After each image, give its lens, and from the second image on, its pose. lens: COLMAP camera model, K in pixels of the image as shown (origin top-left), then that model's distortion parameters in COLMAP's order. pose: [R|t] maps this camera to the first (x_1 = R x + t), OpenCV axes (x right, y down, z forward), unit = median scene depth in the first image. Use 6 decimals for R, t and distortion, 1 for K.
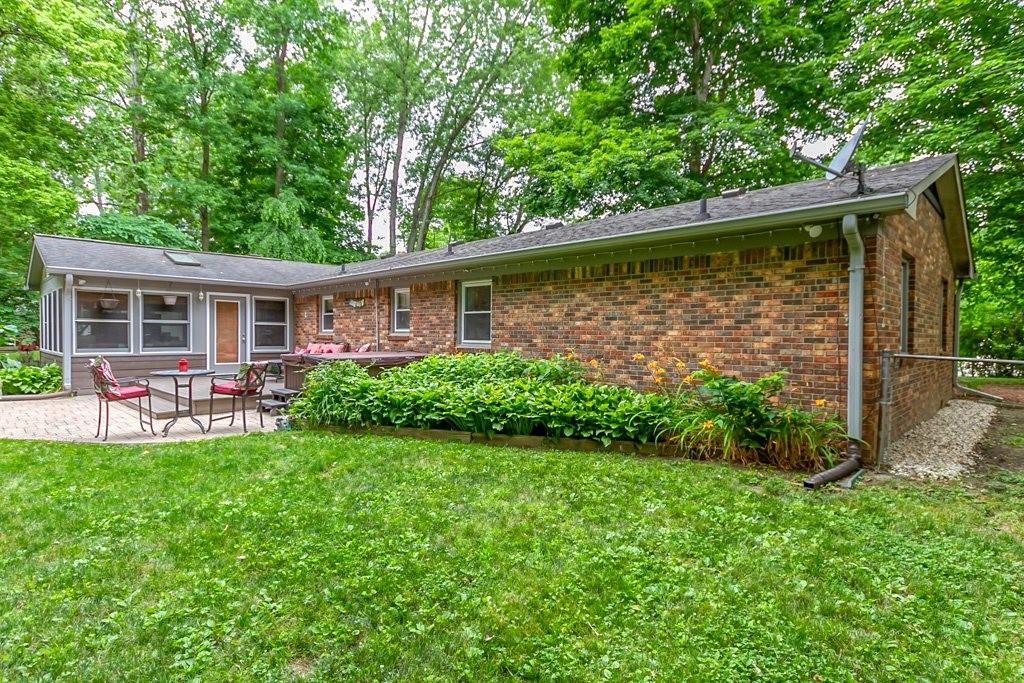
lens RADIAL K [[478.6, 0, 521.5], [0, 478.6, 340.4], [0, 0, 1]] dist [0.011731, -0.006229]
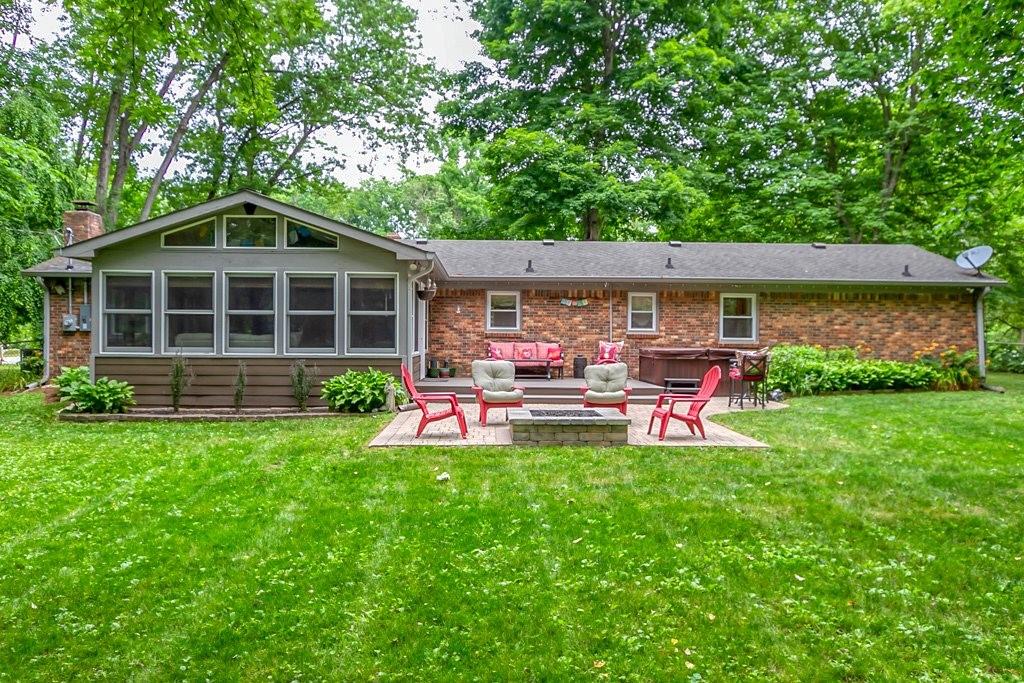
lens RADIAL K [[788.5, 0, 503.5], [0, 788.5, 333.9], [0, 0, 1]] dist [0.007782, 0.014122]
pose [[0.741456, 0.002972, 0.670995, -2.534213], [0.004617, 0.999944, -0.009532, 0.008051], [-0.670986, 0.010166, 0.741401, -0.237107]]
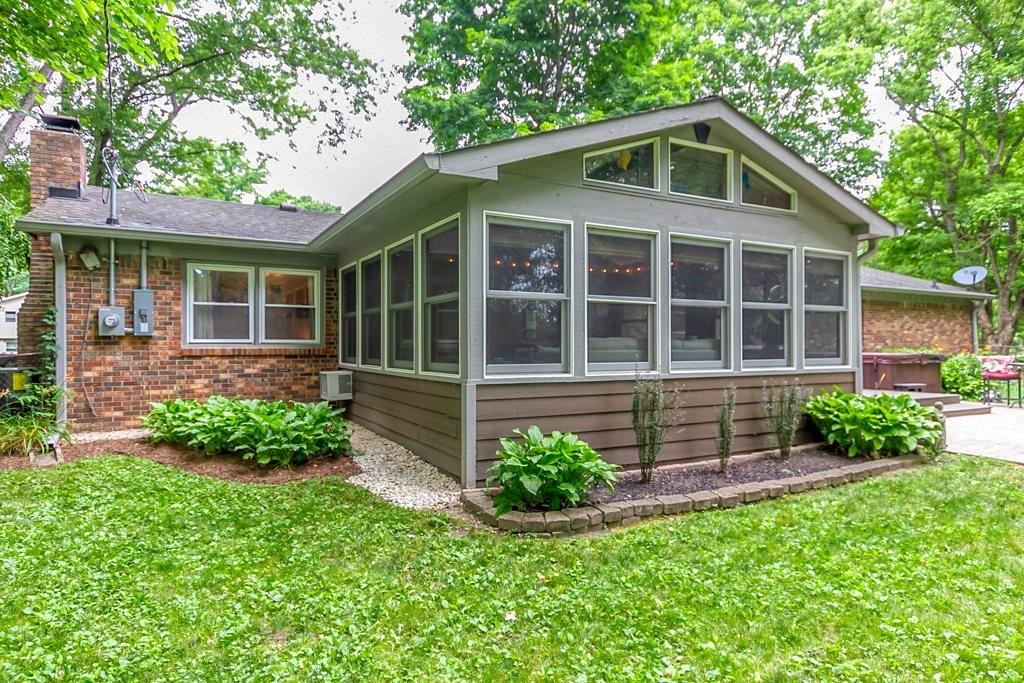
lens RADIAL K [[616.3, 0, 520.2], [0, 616.3, 342.6], [0, 0, 1]] dist [0.005673, -0.000233]
pose [[0.338272, -0.002946, 0.941044, -2.660355], [0.013259, 0.999911, -0.001636, -0.009180], [-0.940955, 0.013031, 0.338281, 1.599810]]
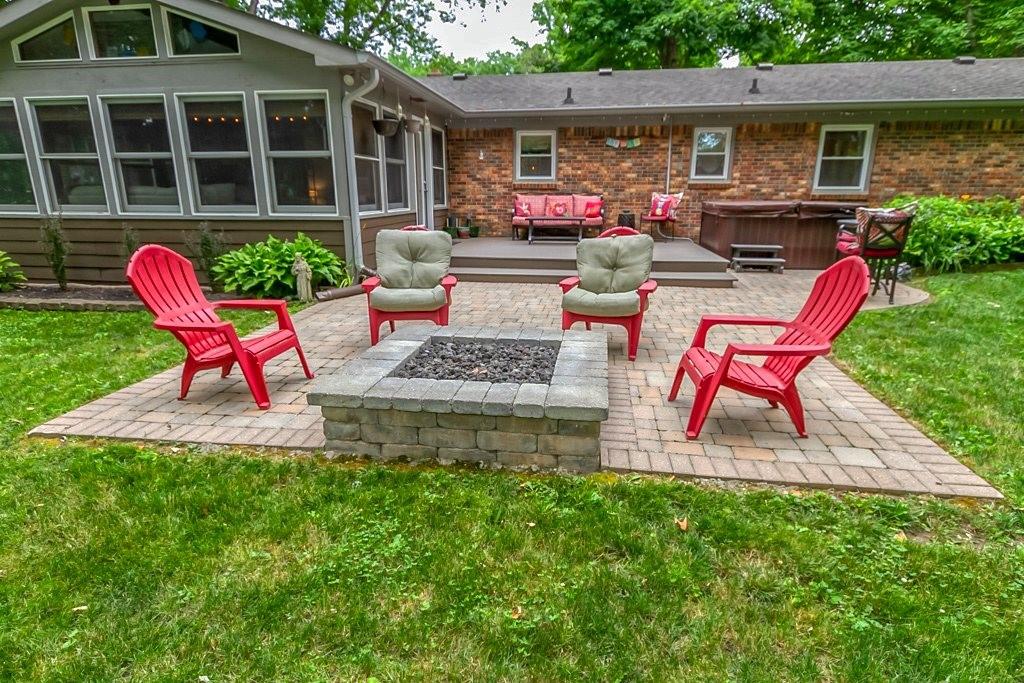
lens RADIAL K [[584.6, 0, 506.0], [0, 584.6, 341.9], [0, 0, 1]] dist [0.015625, -0.004100]
pose [[0.845091, -0.140140, 0.515929, -1.715952], [0.011359, 0.969522, 0.244742, 0.007395], [-0.534502, -0.200969, 0.820926, 0.348048]]
